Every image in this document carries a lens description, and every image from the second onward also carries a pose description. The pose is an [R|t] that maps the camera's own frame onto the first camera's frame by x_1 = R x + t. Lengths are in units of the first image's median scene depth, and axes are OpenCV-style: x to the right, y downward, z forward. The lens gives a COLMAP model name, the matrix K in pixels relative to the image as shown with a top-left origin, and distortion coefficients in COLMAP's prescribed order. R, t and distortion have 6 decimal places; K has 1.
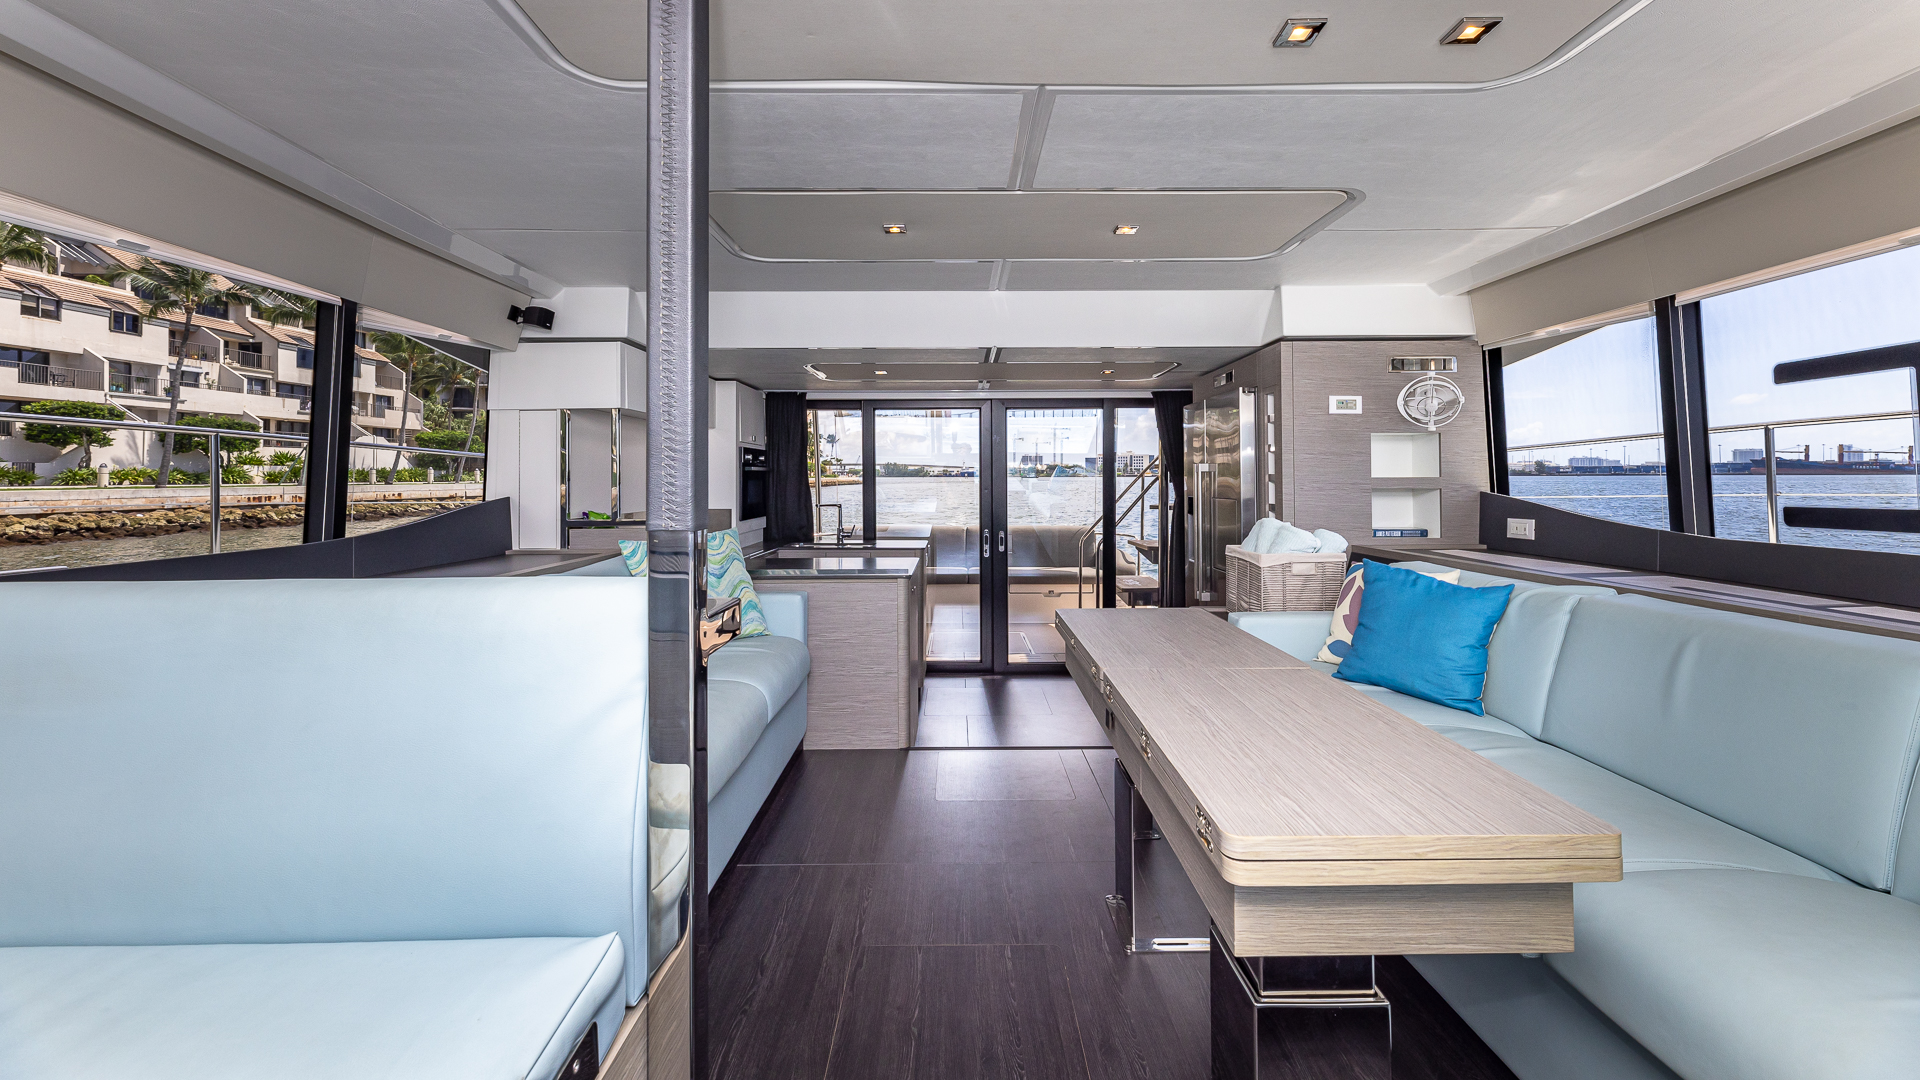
lens RADIAL K [[762.3, 0, 963.8], [0, 762.3, 467.2], [0, 0, 1]] dist [0.006764, -0.001905]
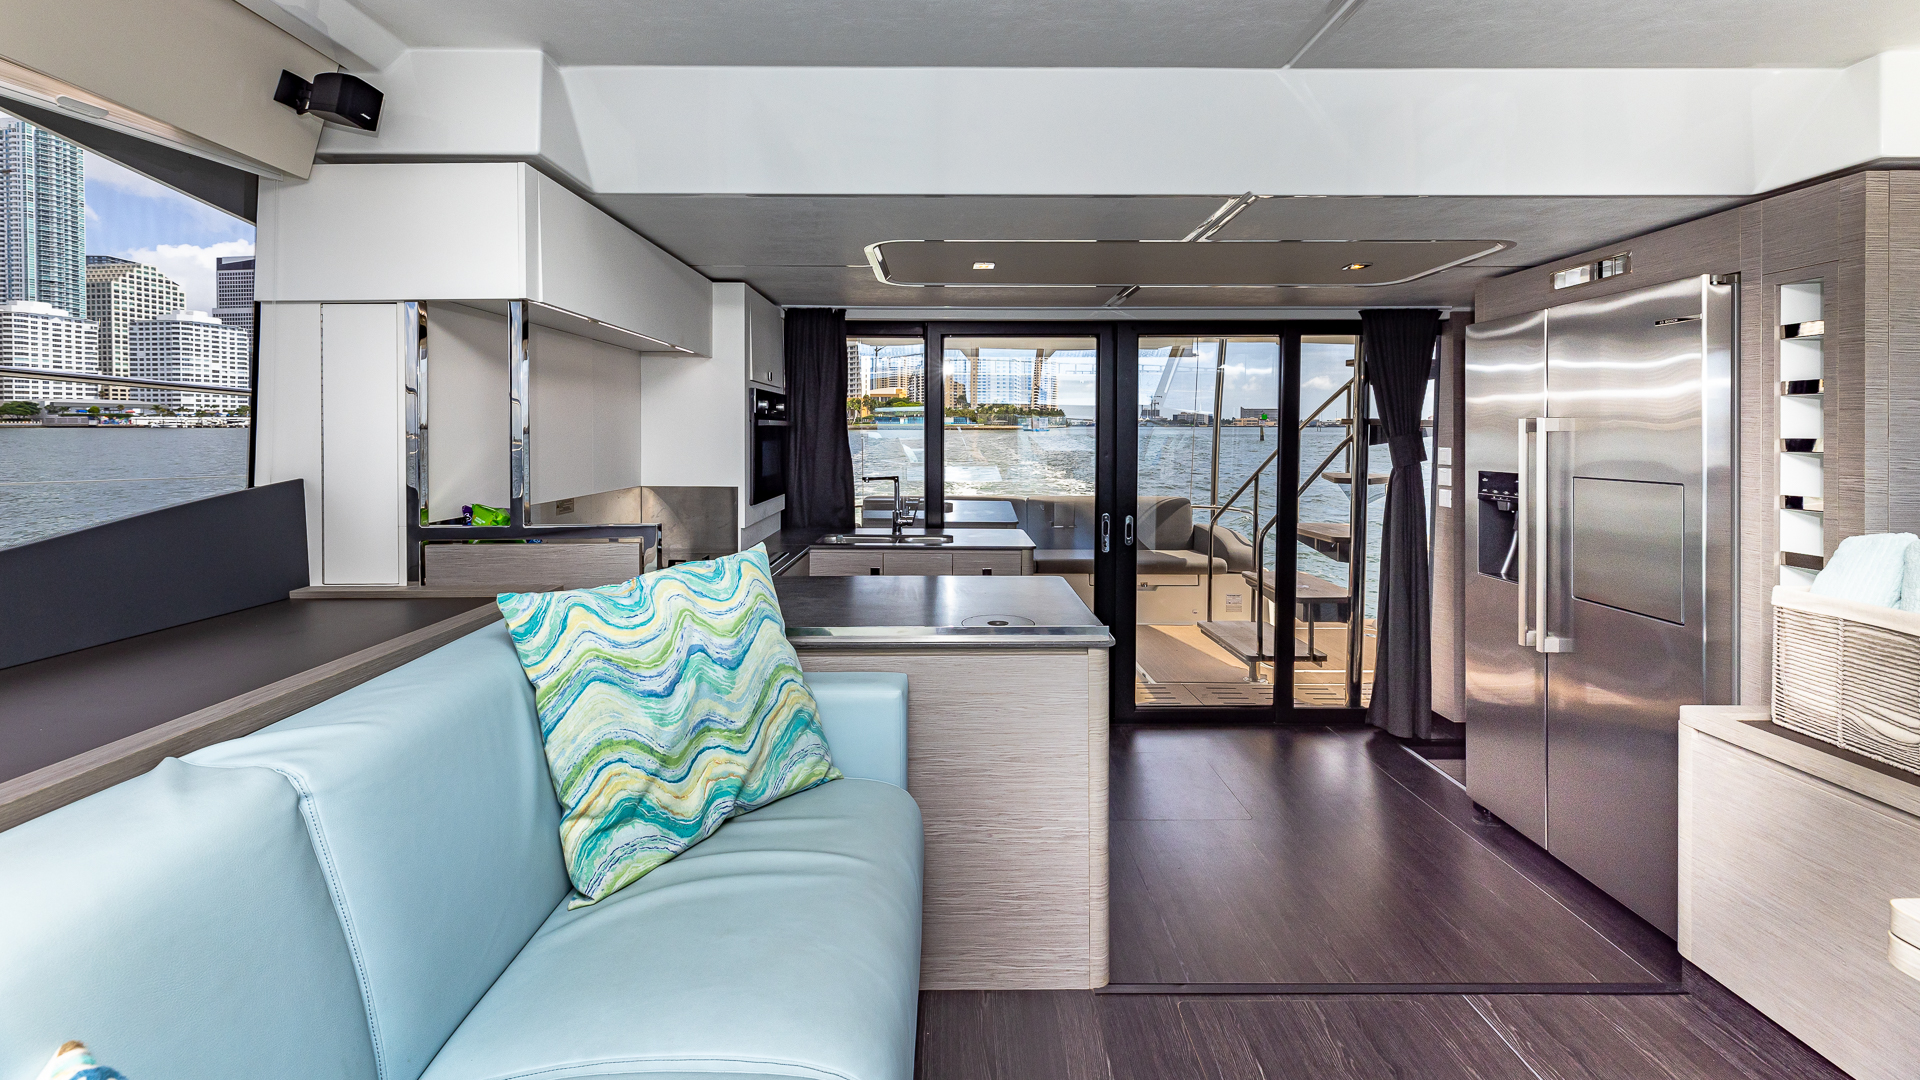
lens RADIAL K [[789.5, 0, 957.8], [0, 789.5, 437.0], [0, 0, 1]] dist [0.008712, -0.002374]
pose [[0.999989, 0.004155, -0.002246, -0.169406], [-0.004106, 0.999766, 0.021260, -0.001270], [0.002334, -0.021251, 0.999771, 0.485858]]
